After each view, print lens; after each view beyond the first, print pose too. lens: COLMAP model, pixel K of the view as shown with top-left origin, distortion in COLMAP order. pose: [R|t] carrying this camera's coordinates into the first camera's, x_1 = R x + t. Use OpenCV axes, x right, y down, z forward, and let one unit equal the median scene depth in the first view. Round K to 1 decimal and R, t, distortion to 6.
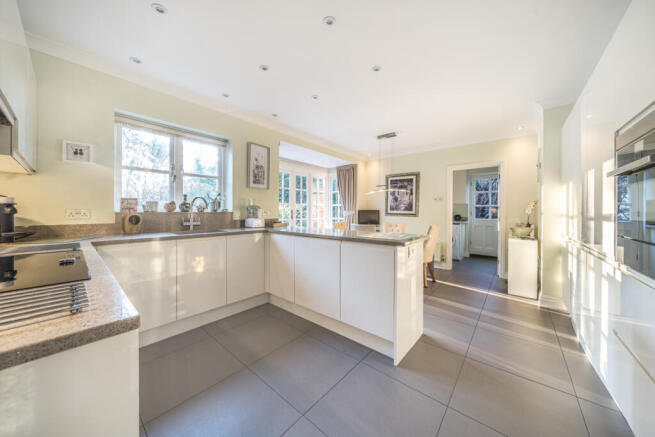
lens RADIAL K [[221.7, 0, 326.1], [0, 221.7, 211.8], [0, 0, 1]] dist [0.000262, -0.000003]
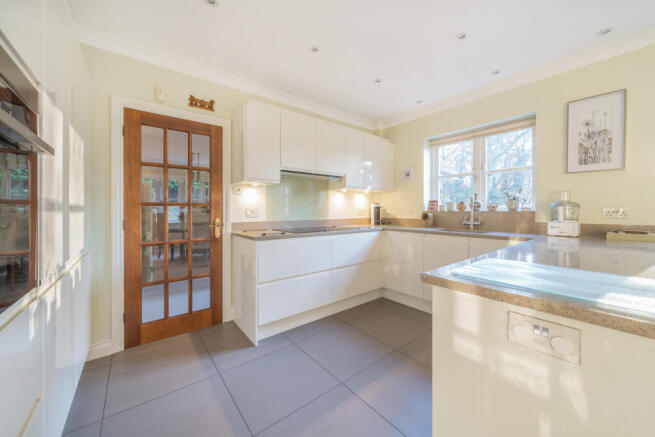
lens RADIAL K [[239.3, 0, 329.5], [0, 239.3, 208.5], [0, 0, 1]] dist [-0.001537, -0.000072]
pose [[-0.171617, -0.008788, -0.985124, 0.290834], [-0.003326, 0.999960, -0.008341, 0.000041], [0.985158, 0.001845, -0.171640, 0.287637]]
